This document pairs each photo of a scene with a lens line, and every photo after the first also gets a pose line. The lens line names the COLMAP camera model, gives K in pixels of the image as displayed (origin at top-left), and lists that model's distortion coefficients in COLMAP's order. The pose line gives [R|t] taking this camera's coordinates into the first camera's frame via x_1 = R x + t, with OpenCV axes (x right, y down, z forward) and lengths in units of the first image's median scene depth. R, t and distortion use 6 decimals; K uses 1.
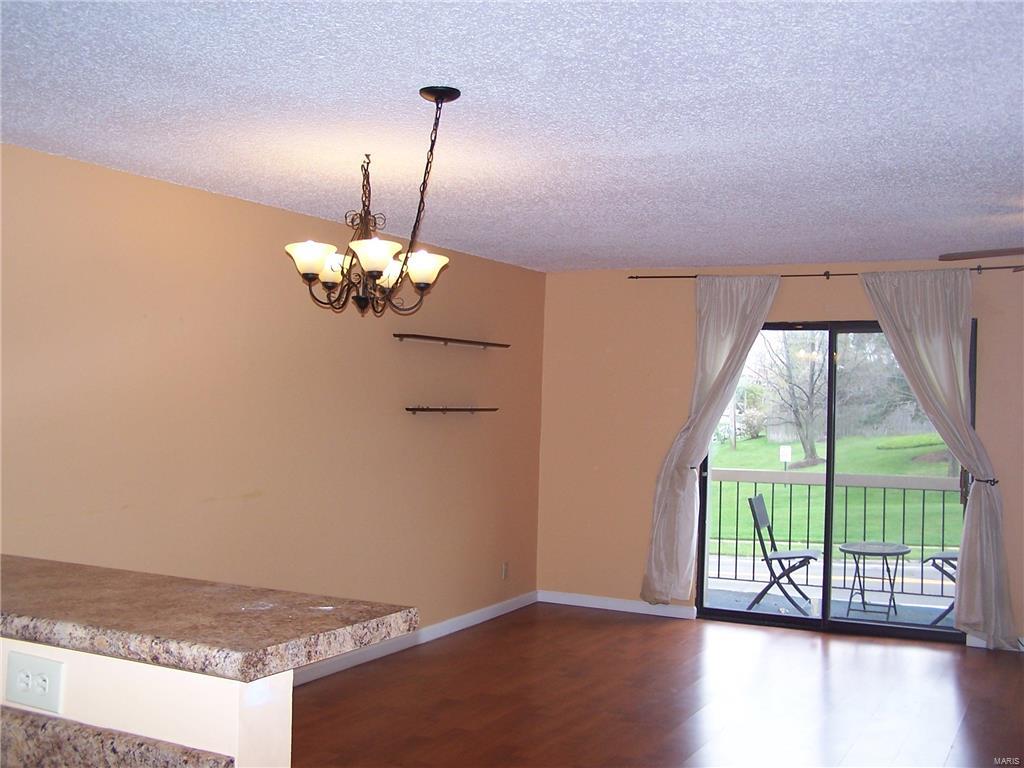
lens RADIAL K [[1125.0, 0, 512.0], [0, 1125.0, 384.0], [0, 0, 1]] dist [-0.186401, 0.342740]
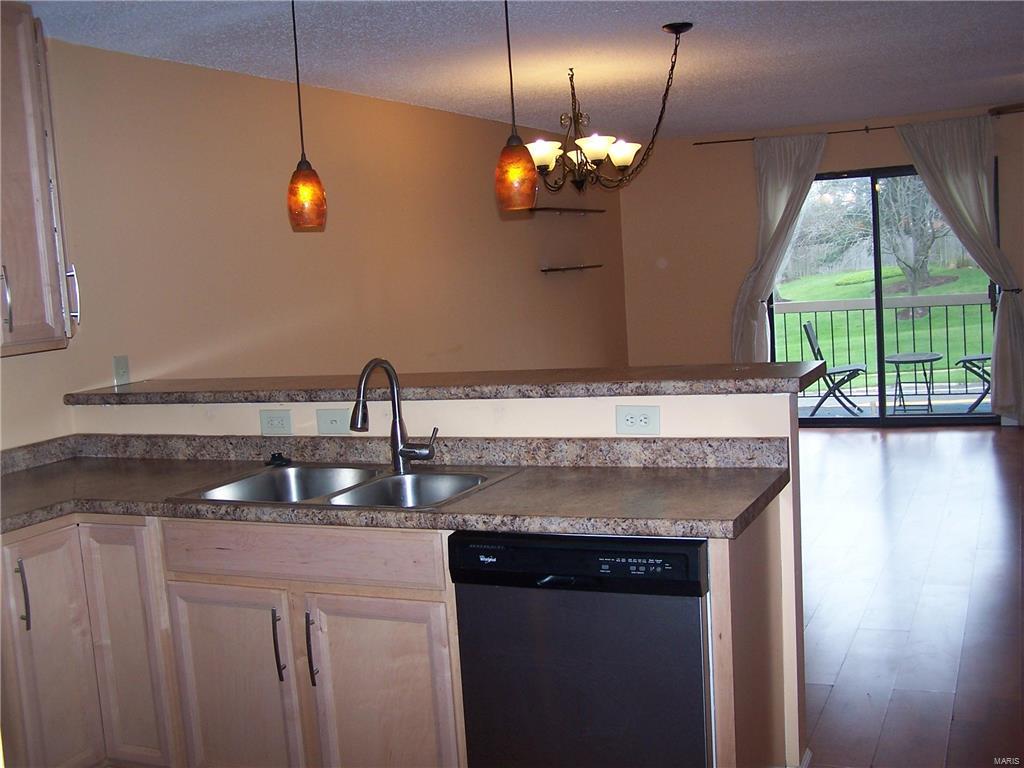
lens RADIAL K [[1125.0, 0, 512.0], [0, 1125.0, 384.0], [0, 0, 1]] dist [-0.186401, 0.342740]
pose [[0.994596, -0.095425, 0.040889, -0.173736], [0.090000, 0.988857, 0.118585, -0.003208], [-0.051750, -0.114264, 0.992102, -0.184094]]
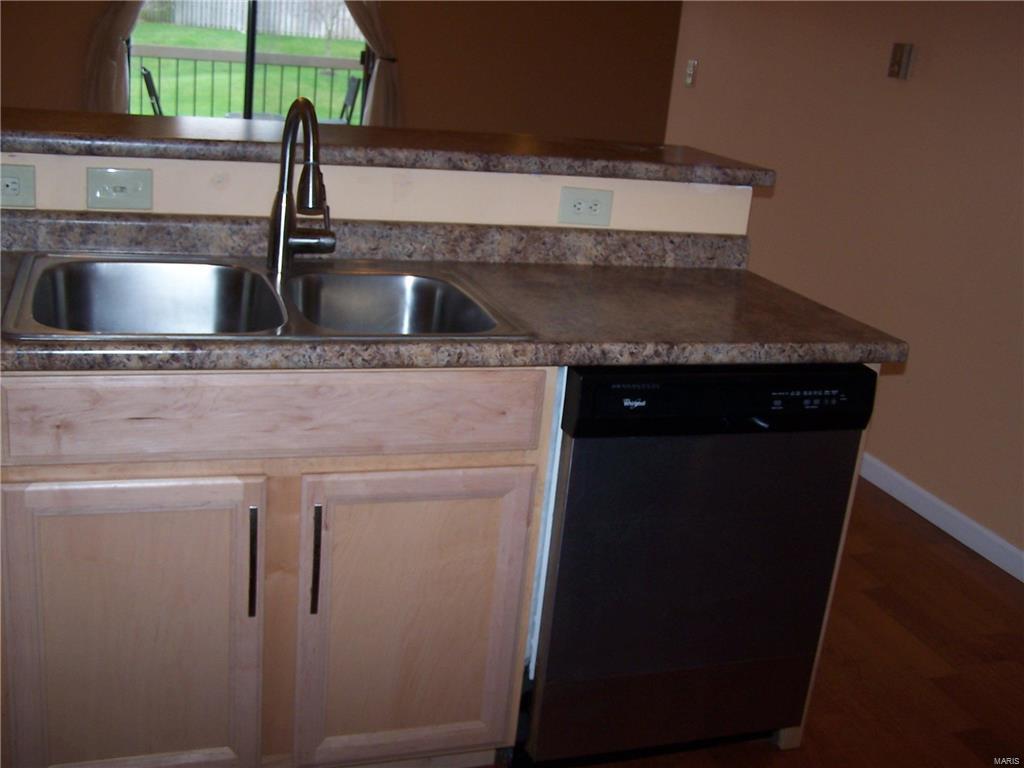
lens RADIAL K [[1125.0, 0, 512.0], [0, 1125.0, 384.0], [0, 0, 1]] dist [-0.186401, 0.342740]
pose [[0.698170, -0.178243, 0.693389, -0.379547], [-0.090861, 0.938621, 0.332770, 0.004444], [-0.710143, -0.295332, 0.639121, 0.022357]]
